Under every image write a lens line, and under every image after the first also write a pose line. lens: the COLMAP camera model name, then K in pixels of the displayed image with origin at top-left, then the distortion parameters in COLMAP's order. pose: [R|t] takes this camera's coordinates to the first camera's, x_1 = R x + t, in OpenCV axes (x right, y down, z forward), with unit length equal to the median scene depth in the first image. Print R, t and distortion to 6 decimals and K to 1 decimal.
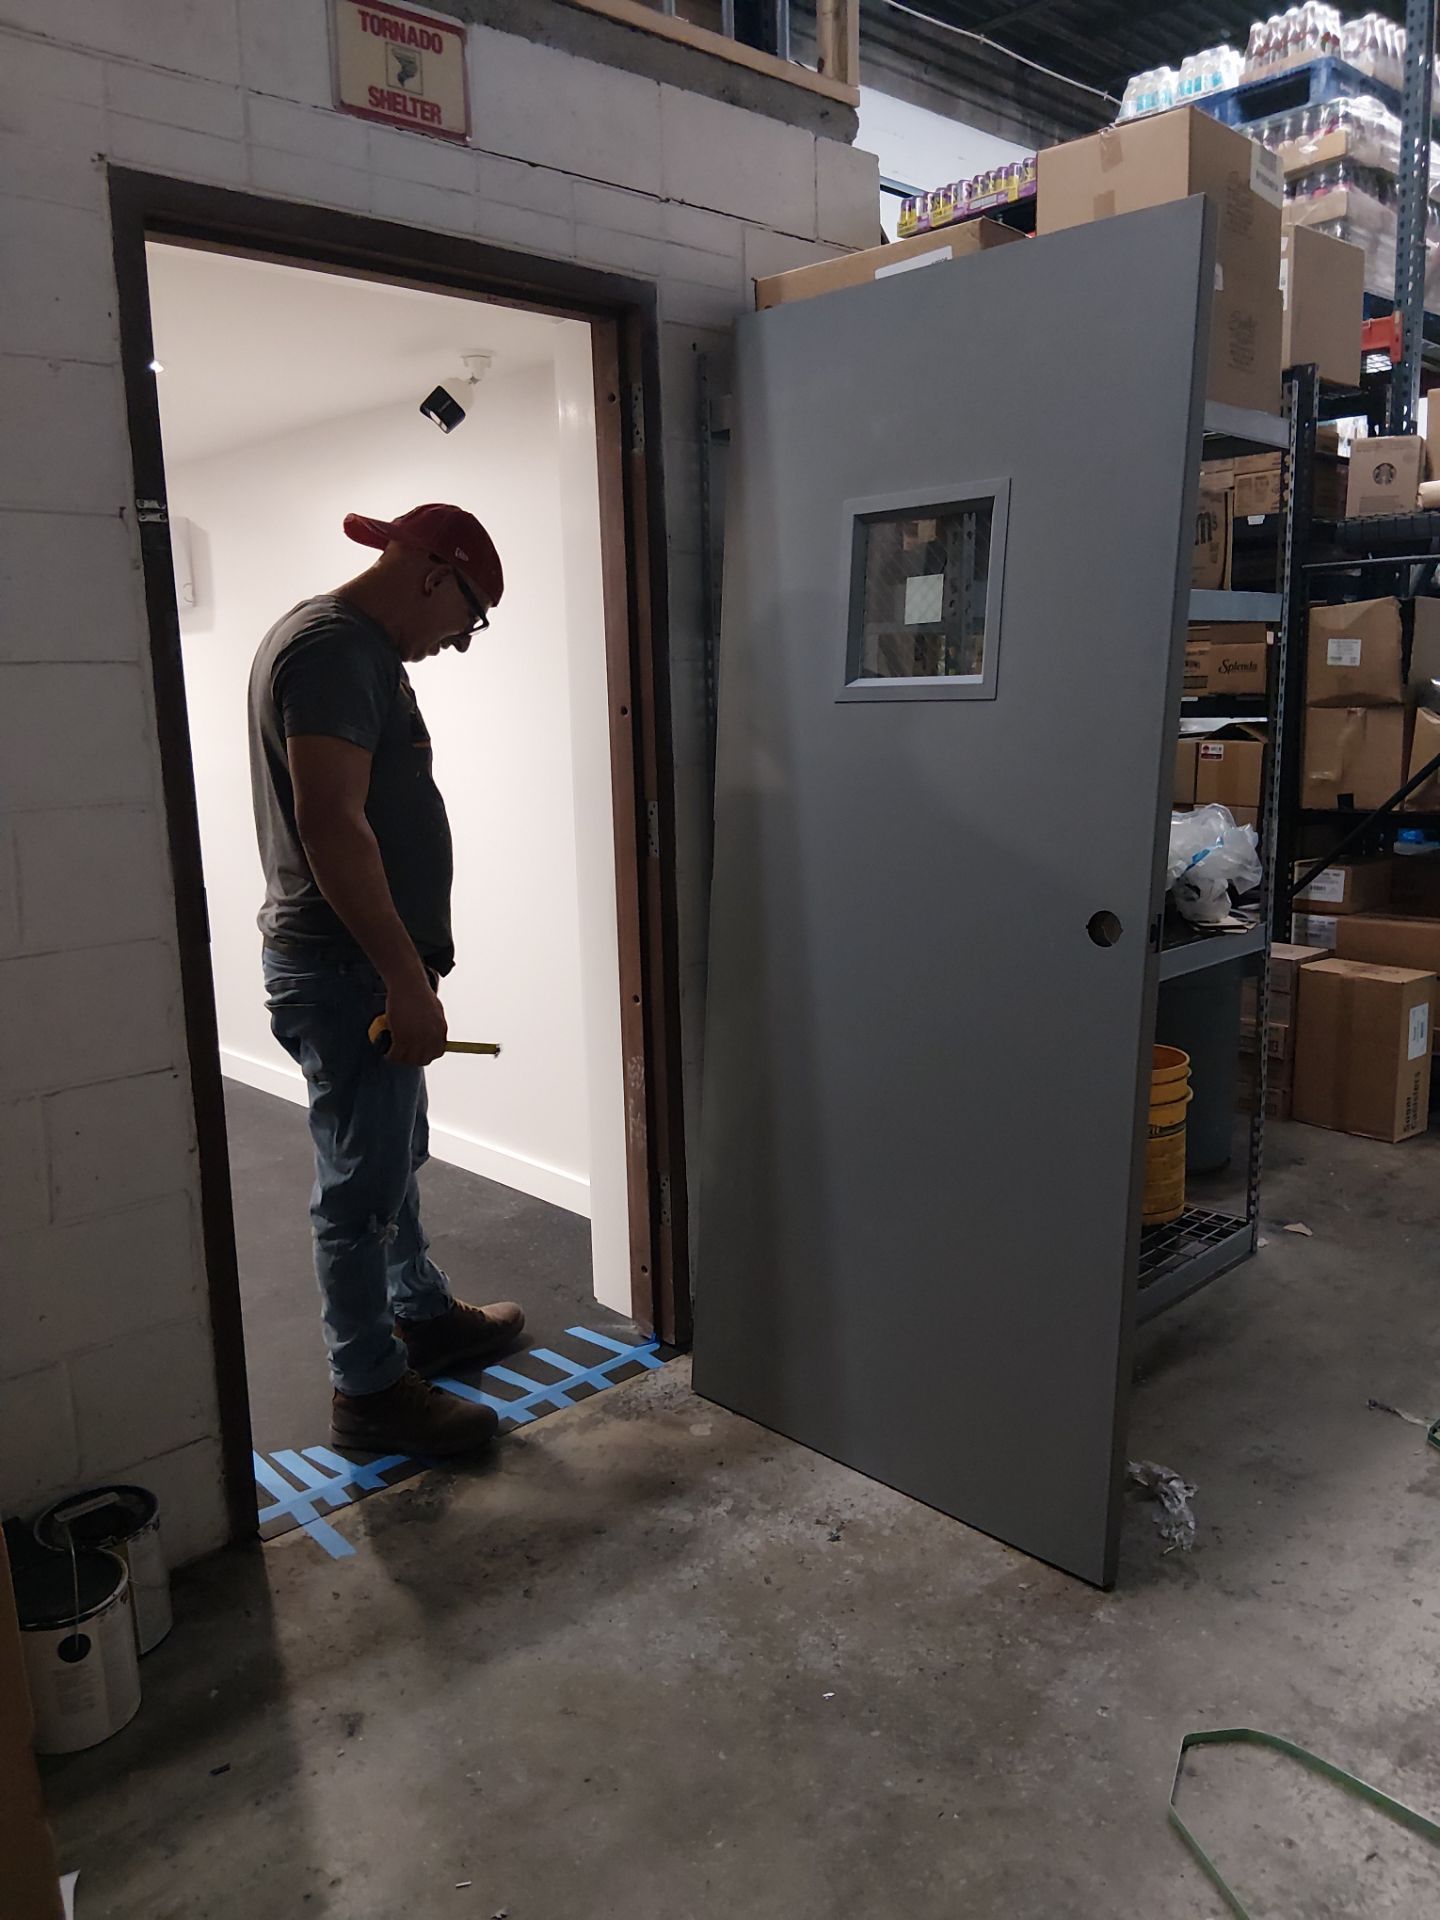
lens RADIAL K [[1447.7, 0, 718.2], [0, 1447.7, 946.1], [0, 0, 1]] dist [0.146508, -0.251873]
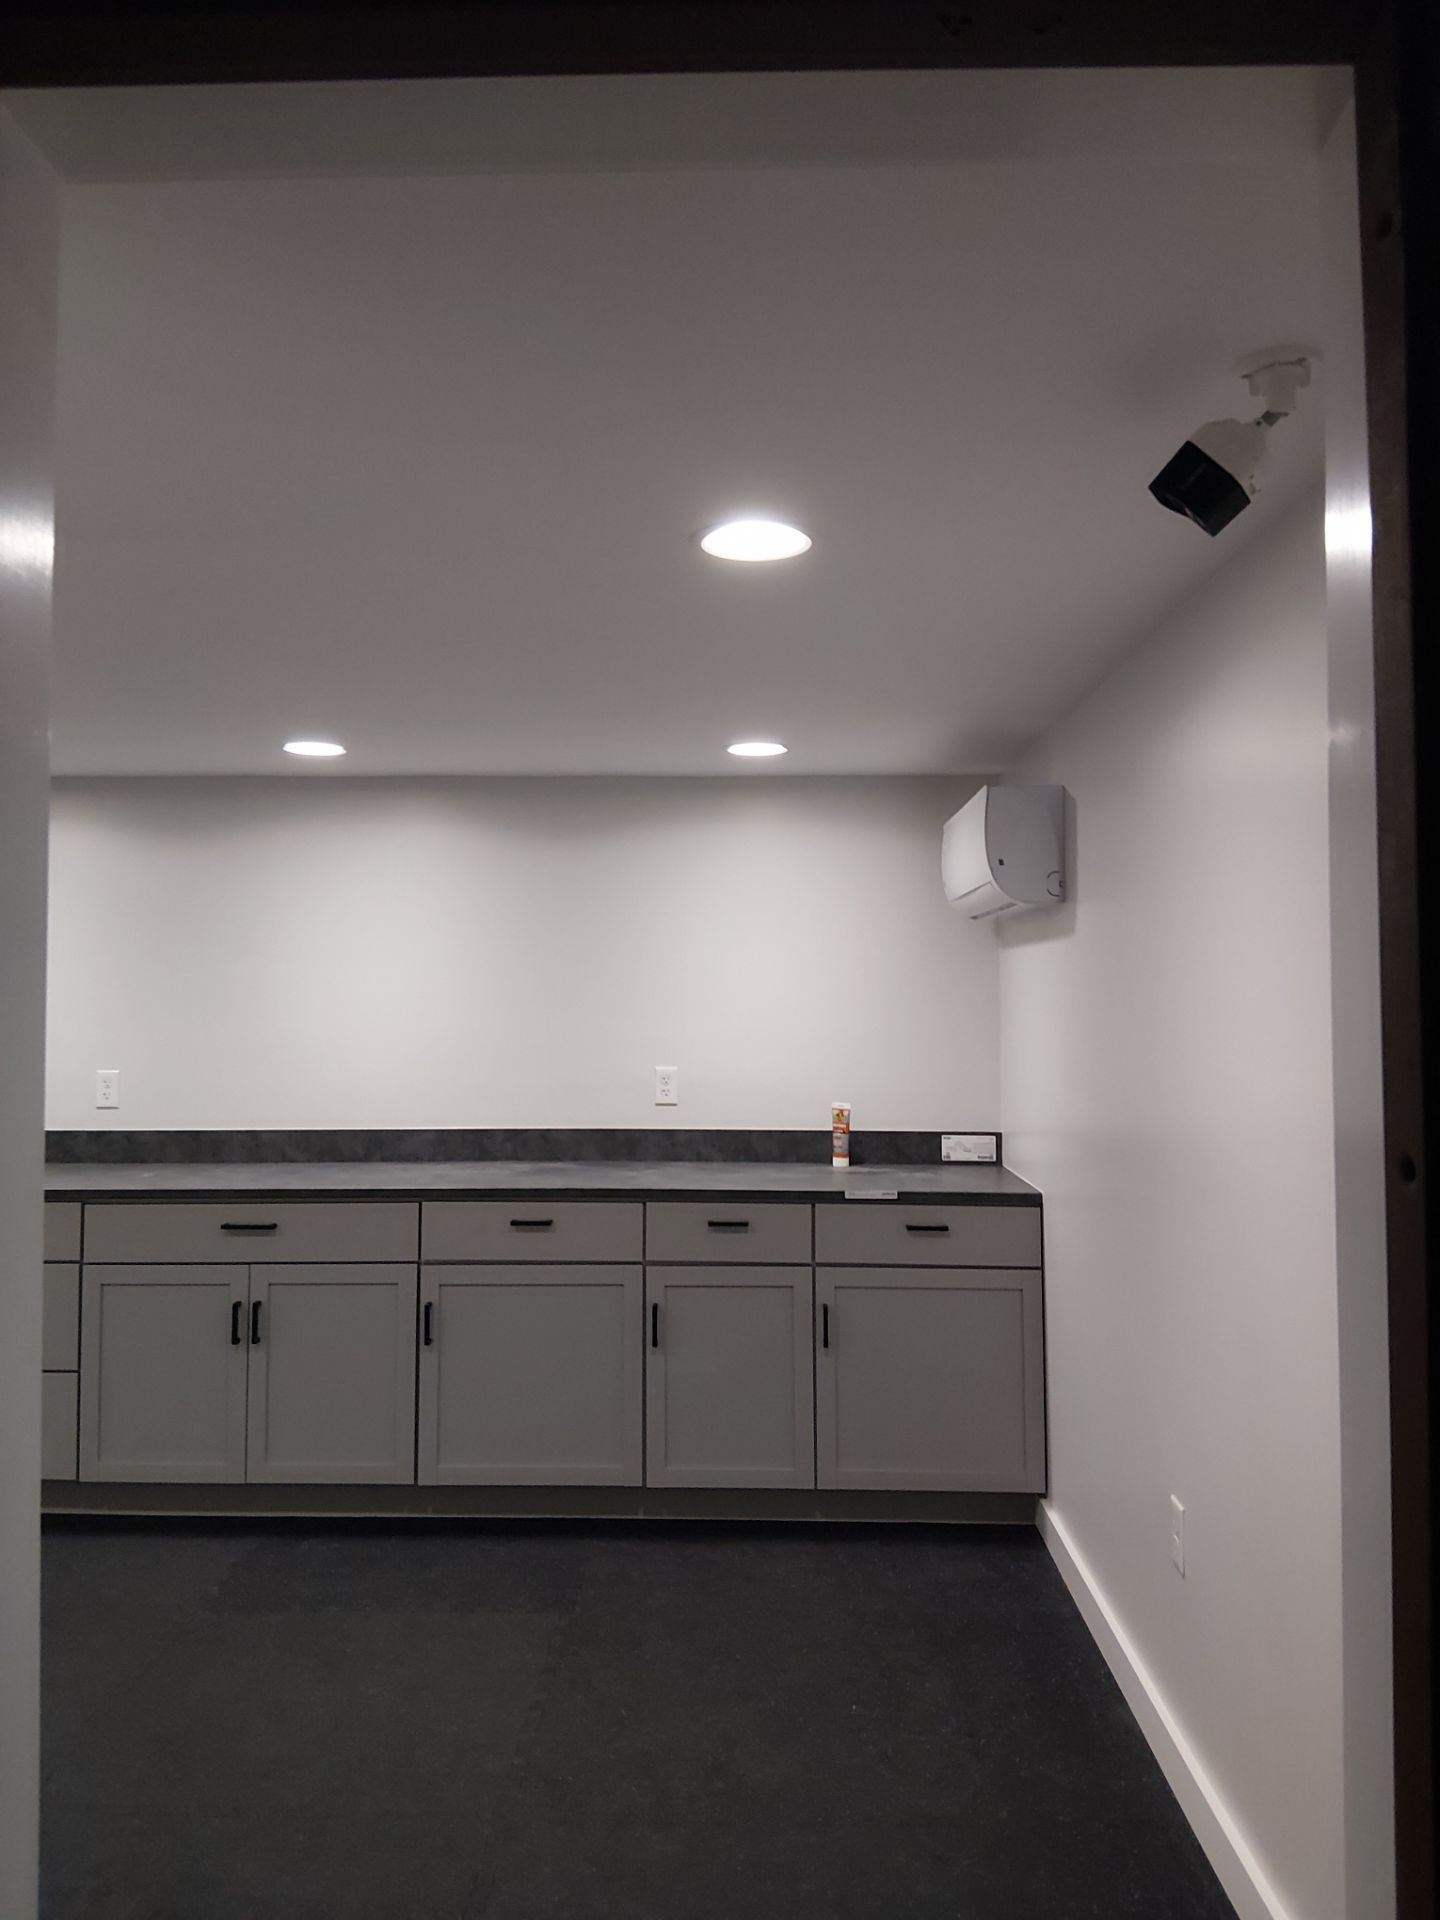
lens RADIAL K [[1447.7, 0, 718.2], [0, 1447.7, 946.1], [0, 0, 1]] dist [0.146508, -0.251873]
pose [[0.709197, 0.002944, -0.705004, 0.045093], [-0.145580, 0.979051, -0.142357, -0.123385], [0.689816, 0.203594, 0.694768, 0.581906]]
